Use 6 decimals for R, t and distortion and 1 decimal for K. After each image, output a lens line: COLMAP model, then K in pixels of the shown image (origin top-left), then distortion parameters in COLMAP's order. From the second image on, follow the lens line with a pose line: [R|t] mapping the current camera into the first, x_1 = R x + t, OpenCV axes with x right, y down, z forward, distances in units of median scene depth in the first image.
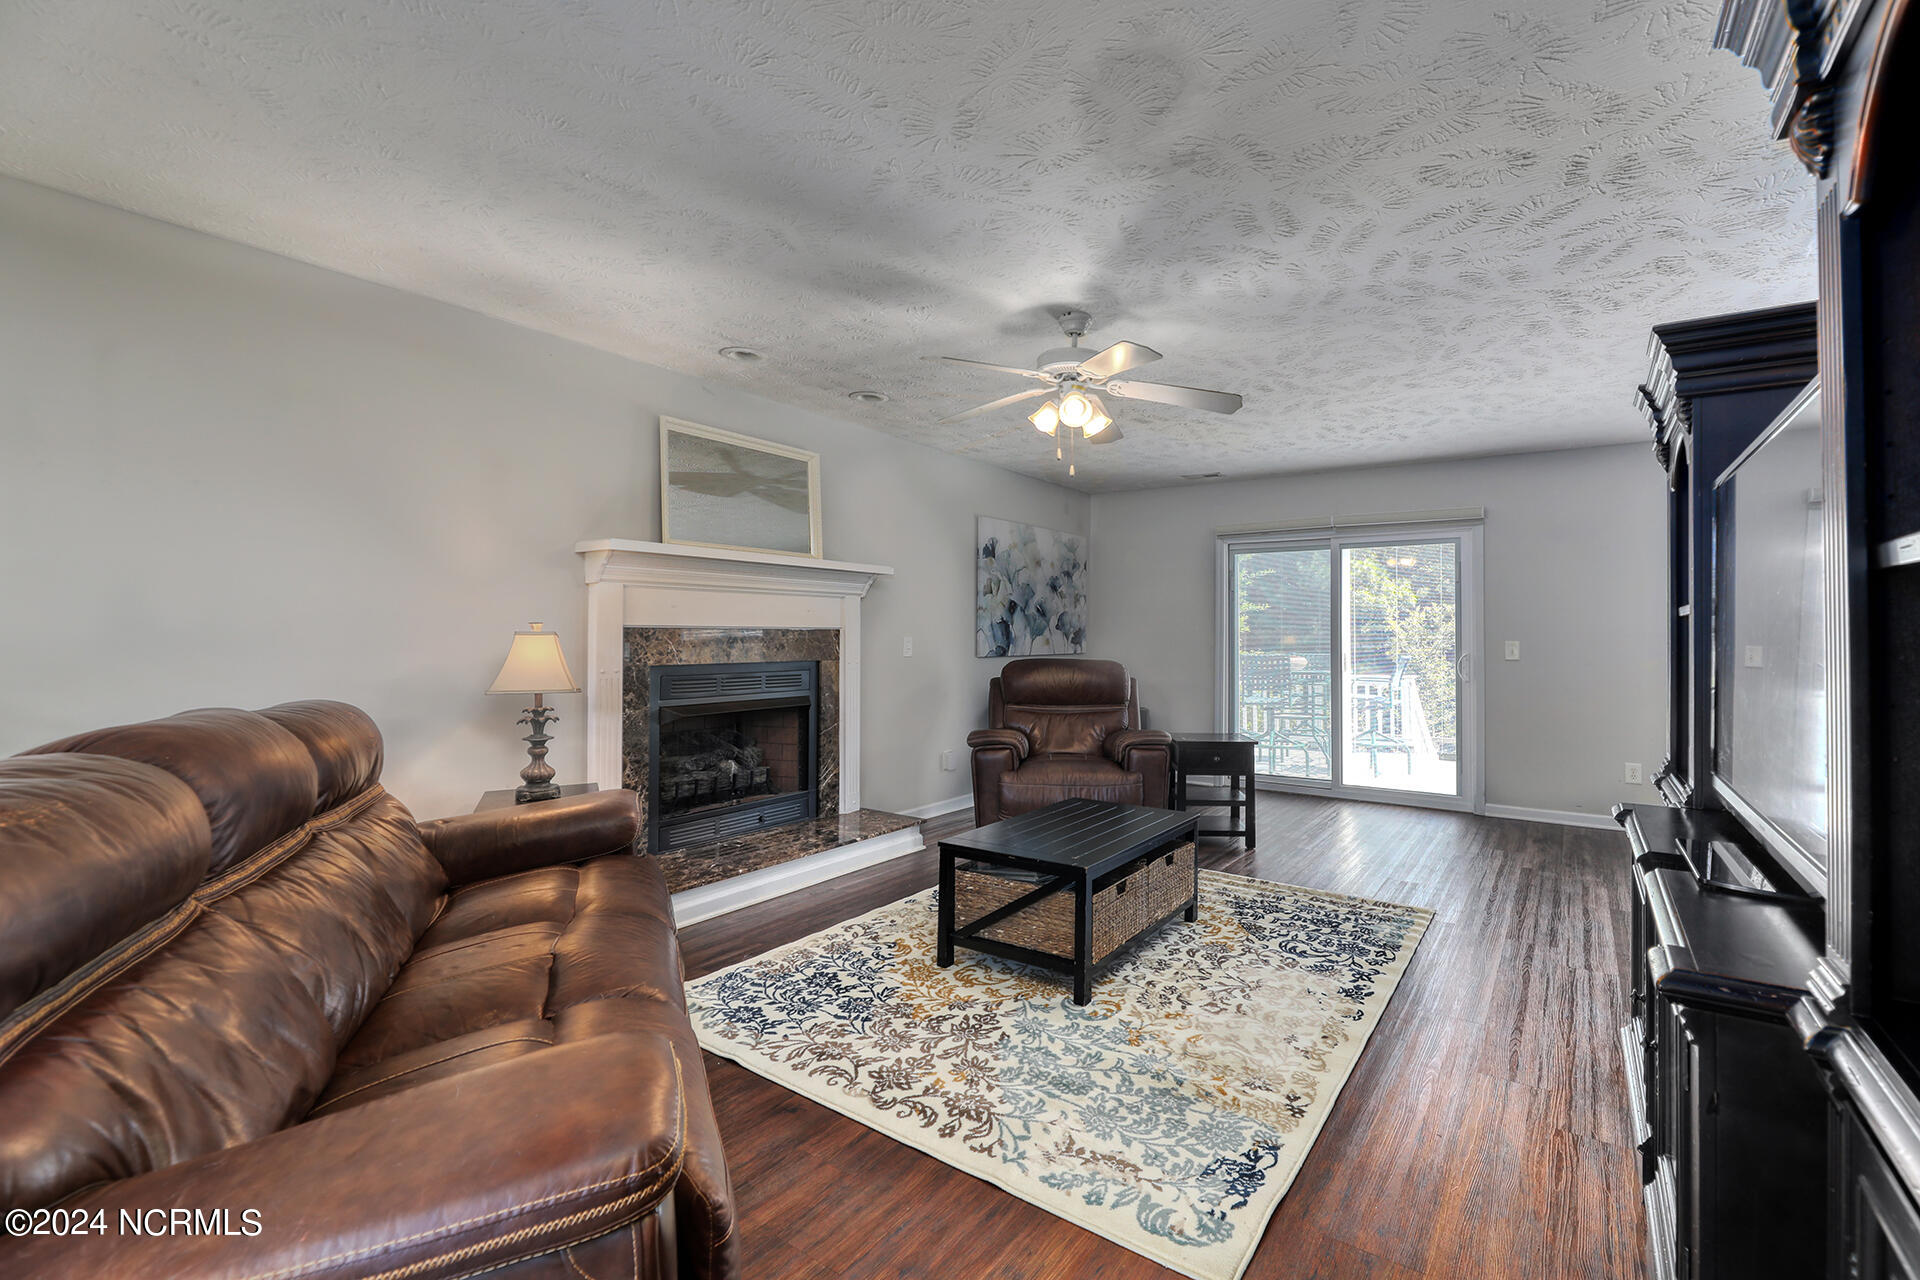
lens RADIAL K [[838.5, 0, 960.0], [0, 838.5, 640.0], [0, 0, 1]] dist [-0.001891, -0.000203]
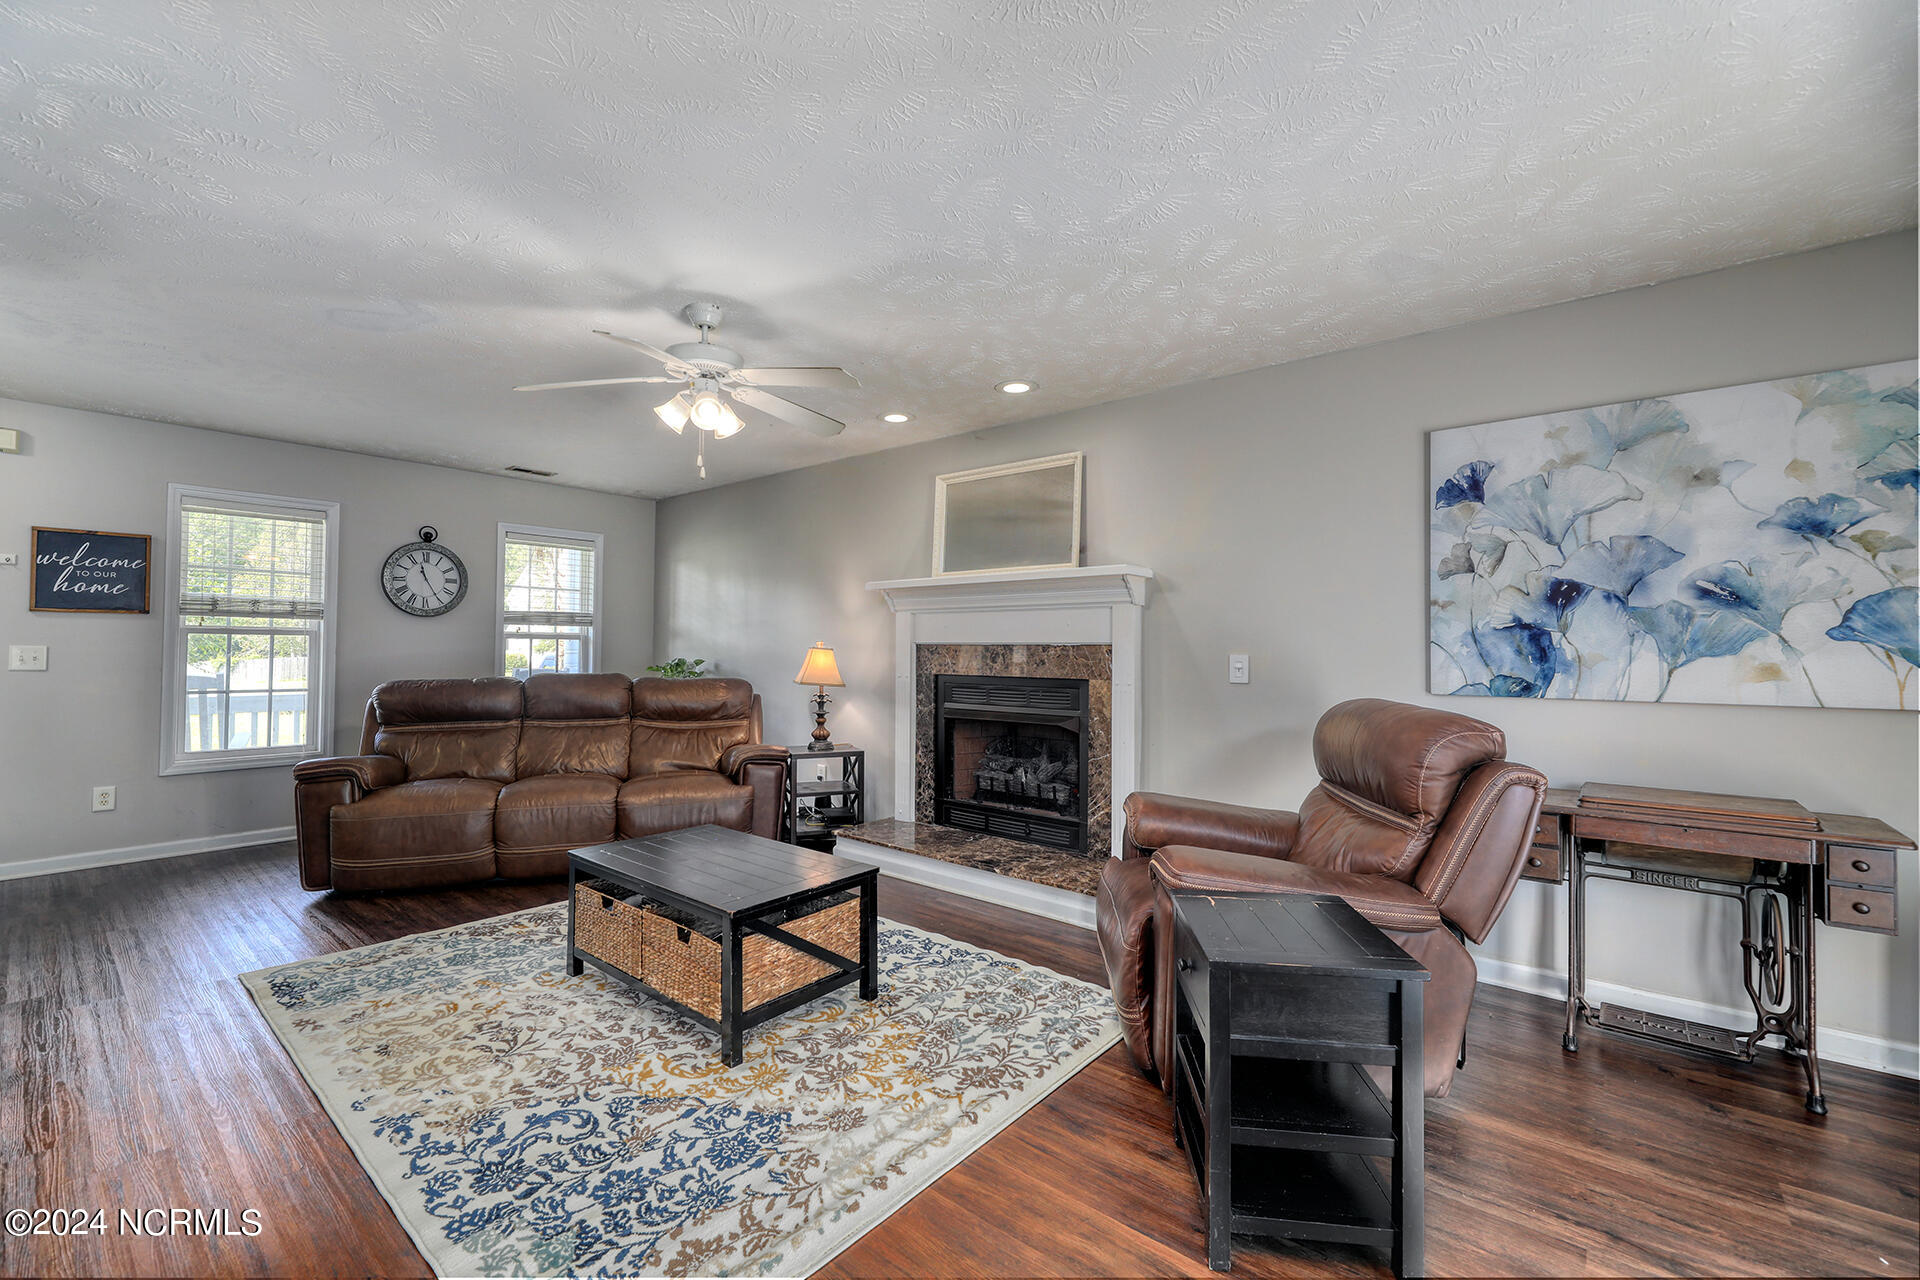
lens RADIAL K [[783.6, 0, 956.9], [0, 783.6, 647.6], [0, 0, 1]] dist [-0.003250, -0.000467]
pose [[-0.056741, -0.005812, -0.998372, 0.841993], [-0.013734, 0.999893, -0.005041, -0.004121], [0.998294, 0.013426, -0.056815, 1.130478]]
